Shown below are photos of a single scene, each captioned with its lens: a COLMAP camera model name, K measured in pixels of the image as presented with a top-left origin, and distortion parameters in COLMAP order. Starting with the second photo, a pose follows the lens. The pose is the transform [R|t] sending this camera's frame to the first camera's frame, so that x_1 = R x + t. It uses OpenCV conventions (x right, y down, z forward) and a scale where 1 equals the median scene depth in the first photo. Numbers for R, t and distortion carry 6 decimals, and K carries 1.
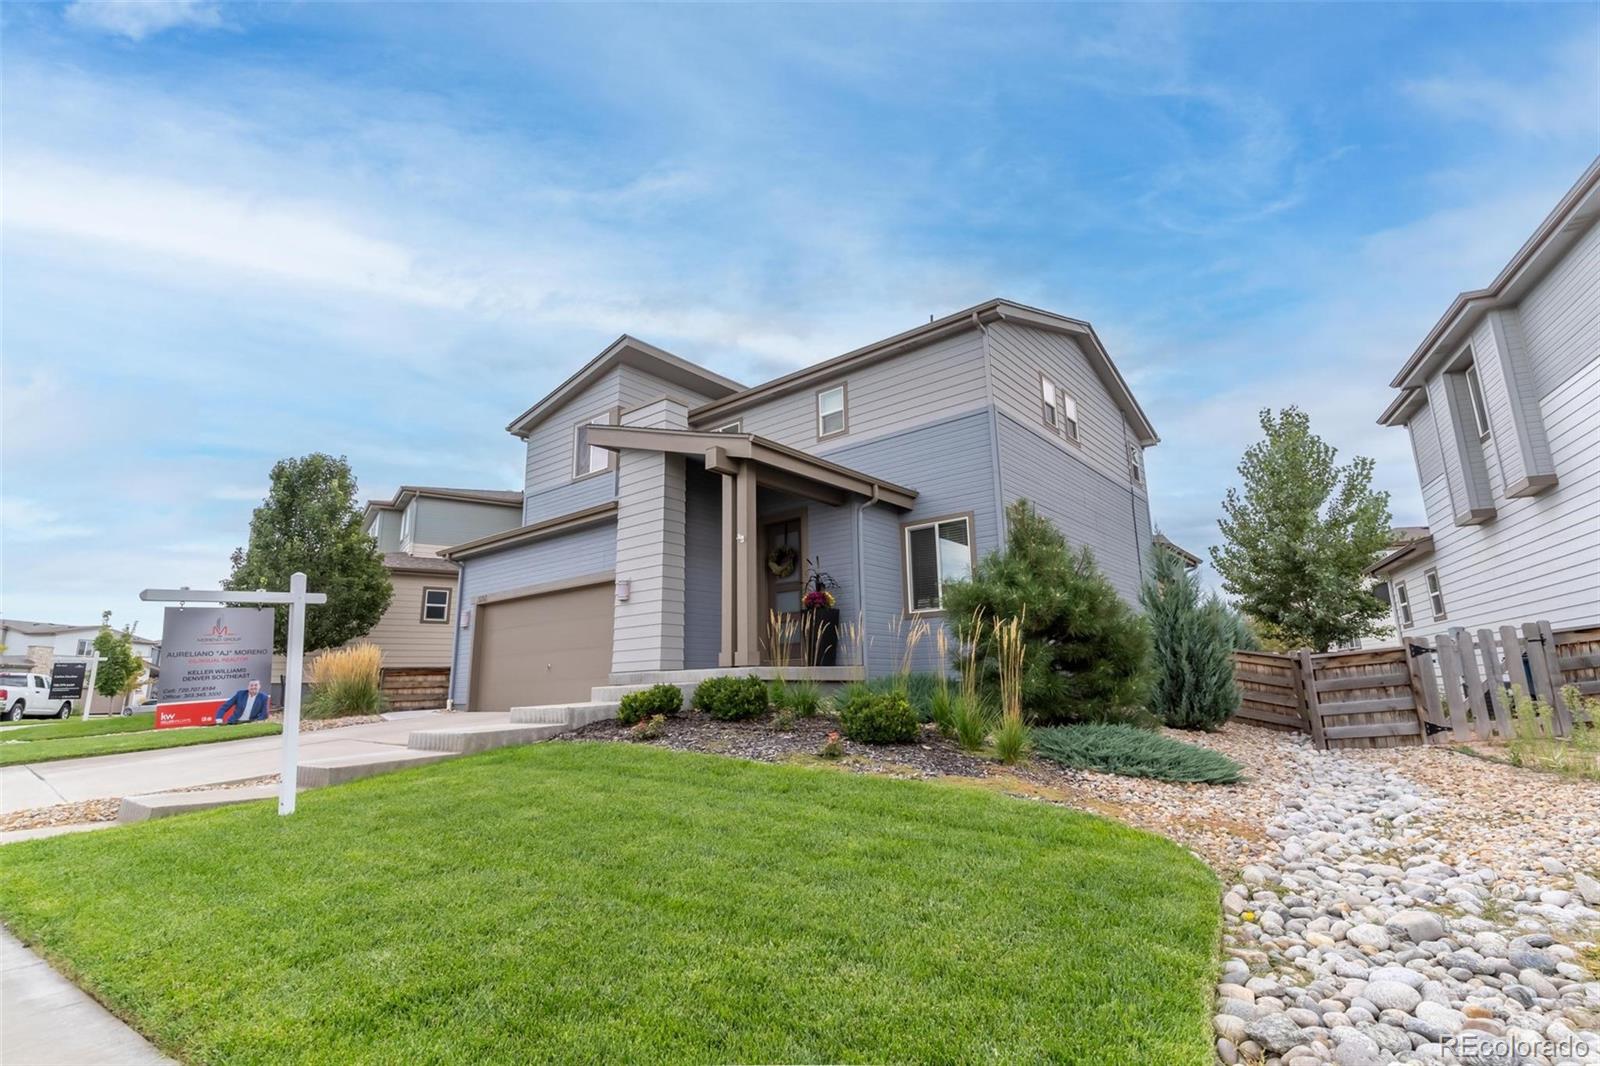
lens RADIAL K [[746.2, 0, 789.8], [0, 746.2, 530.7], [0, 0, 1]] dist [0.043991, -0.015855]
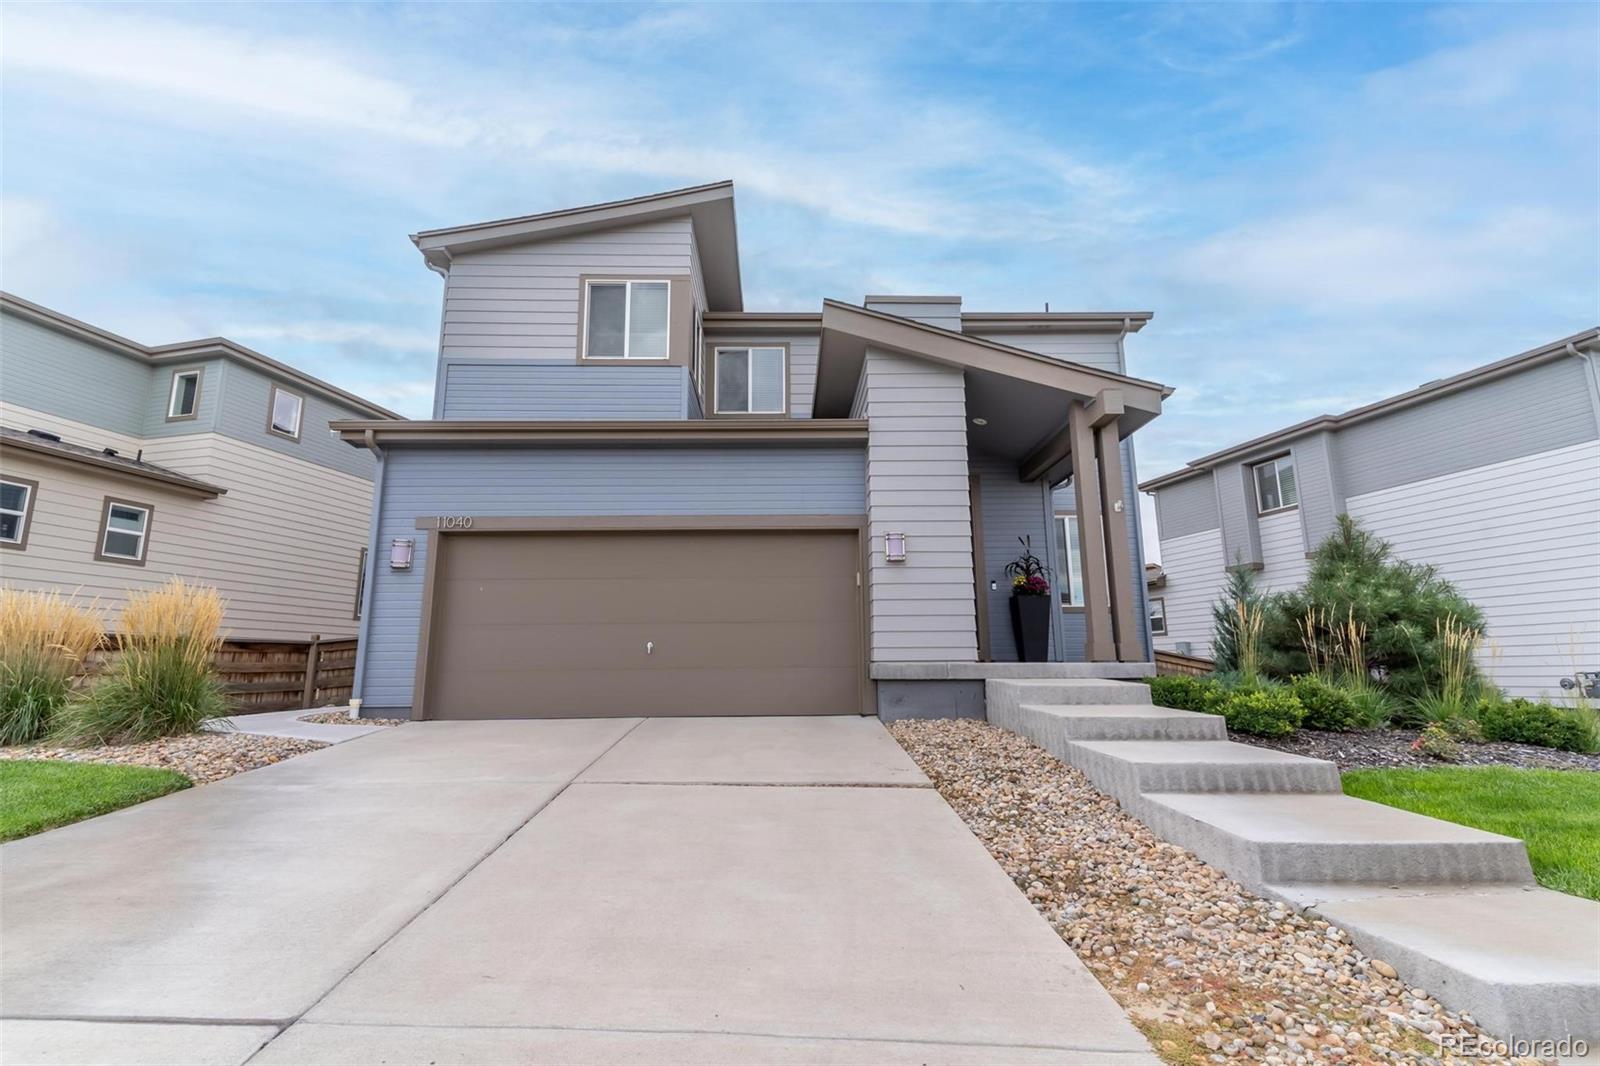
lens RADIAL K [[746.2, 0, 789.8], [0, 746.2, 530.7], [0, 0, 1]] dist [0.043991, -0.015855]
pose [[0.752945, 0.137500, 0.643559, -0.592487], [-0.144621, 0.988595, -0.042017, 0.085060], [-0.641996, -0.061435, 0.764243, 0.406346]]
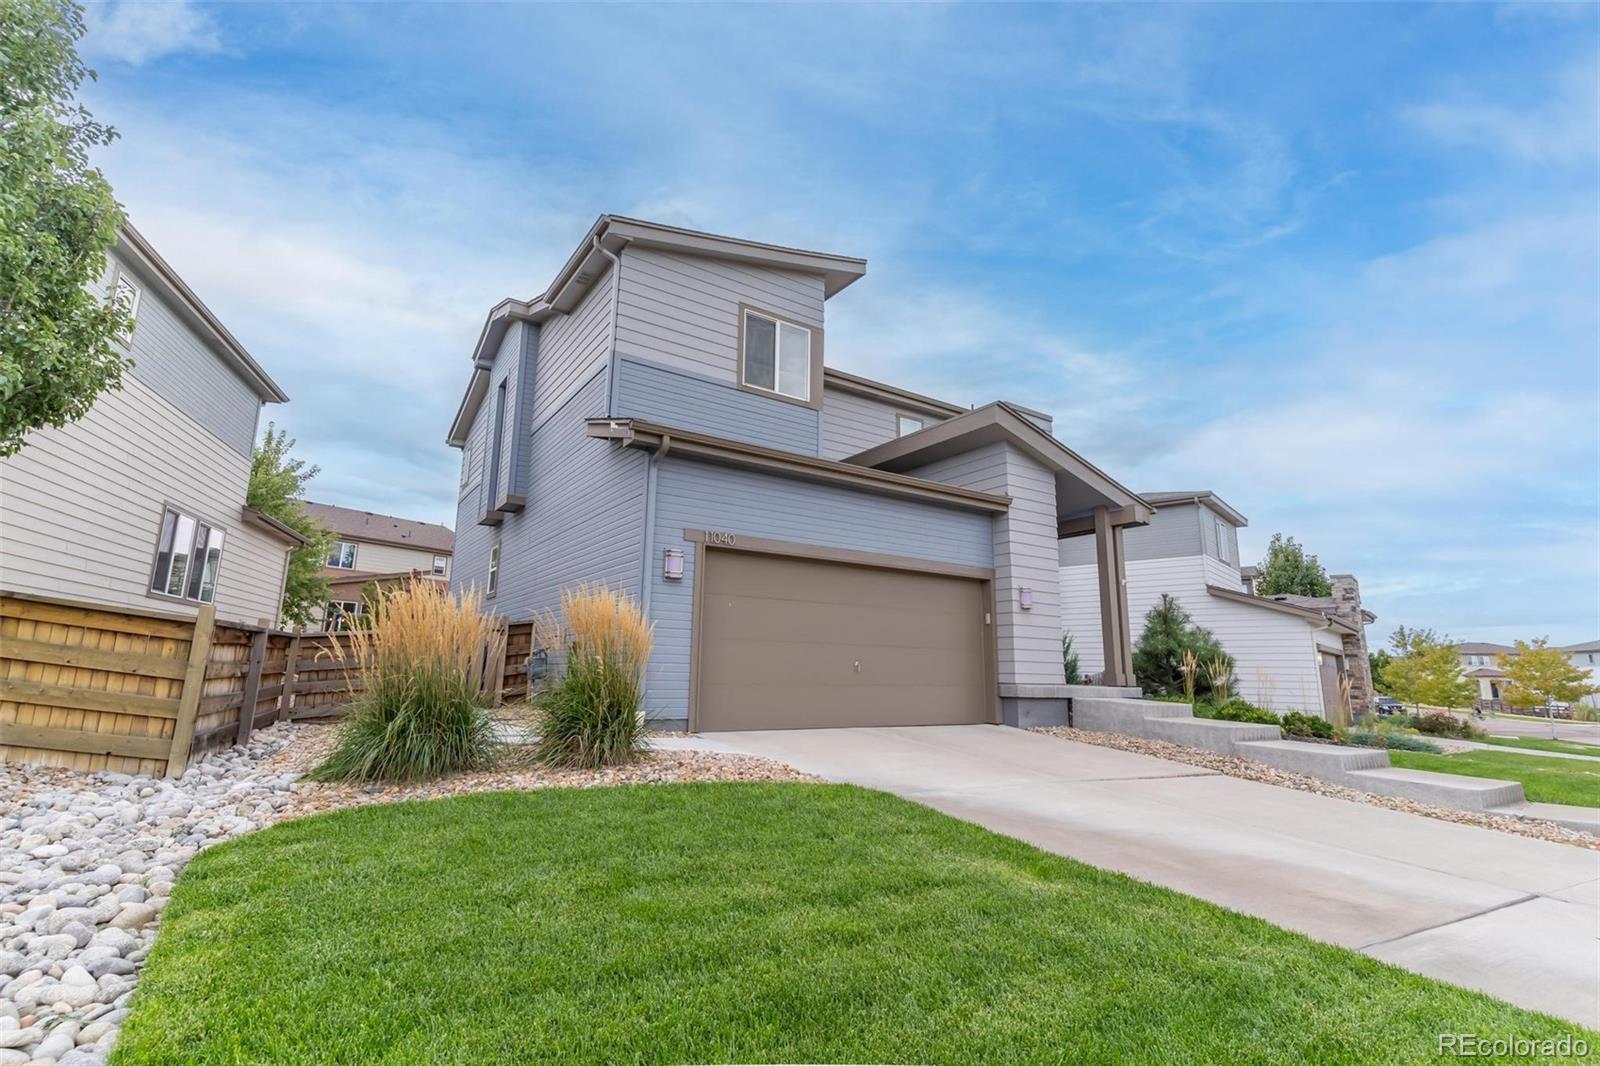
lens RADIAL K [[746.2, 0, 789.8], [0, 746.2, 530.7], [0, 0, 1]] dist [0.043991, -0.015855]
pose [[0.274563, 0.206193, 0.939202, -0.952808], [-0.223319, 0.963706, -0.146288, 0.159281], [-0.935277, -0.169576, 0.310645, 0.778768]]
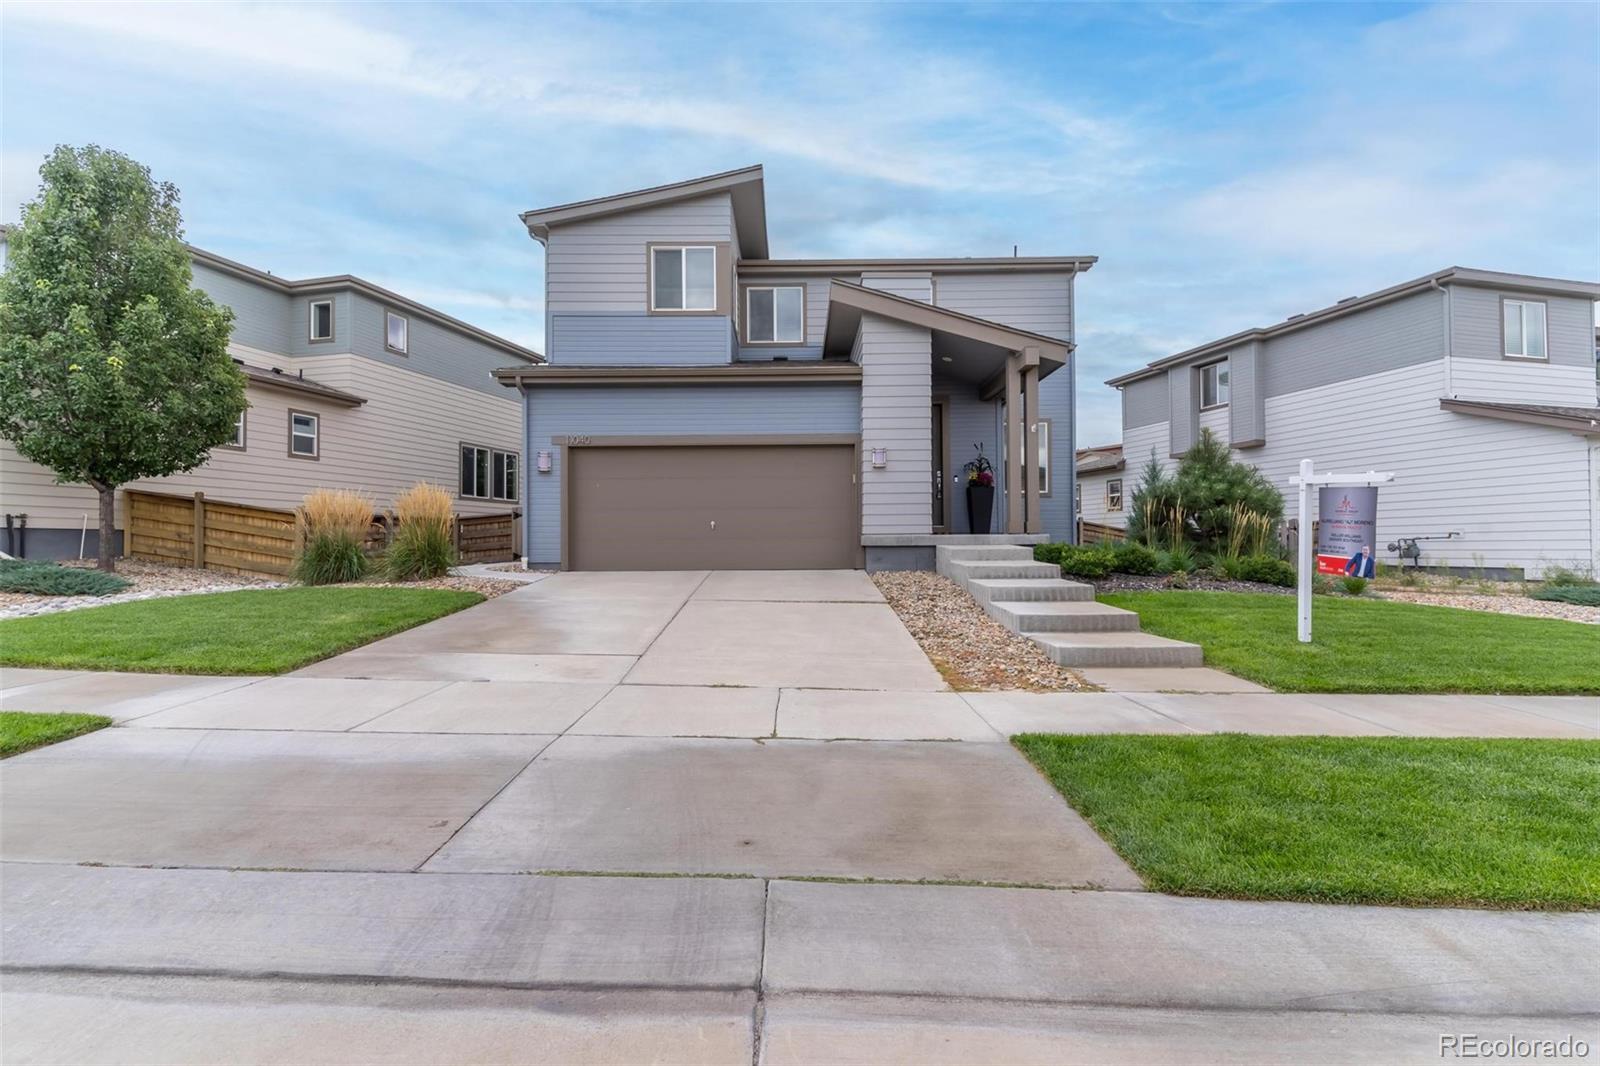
lens RADIAL K [[746.2, 0, 789.8], [0, 746.2, 530.7], [0, 0, 1]] dist [0.043991, -0.015855]
pose [[0.765293, 0.025342, 0.643184, -0.772026], [-0.141995, 0.981255, 0.130292, 0.048216], [-0.627825, -0.191040, 0.754546, 0.209588]]
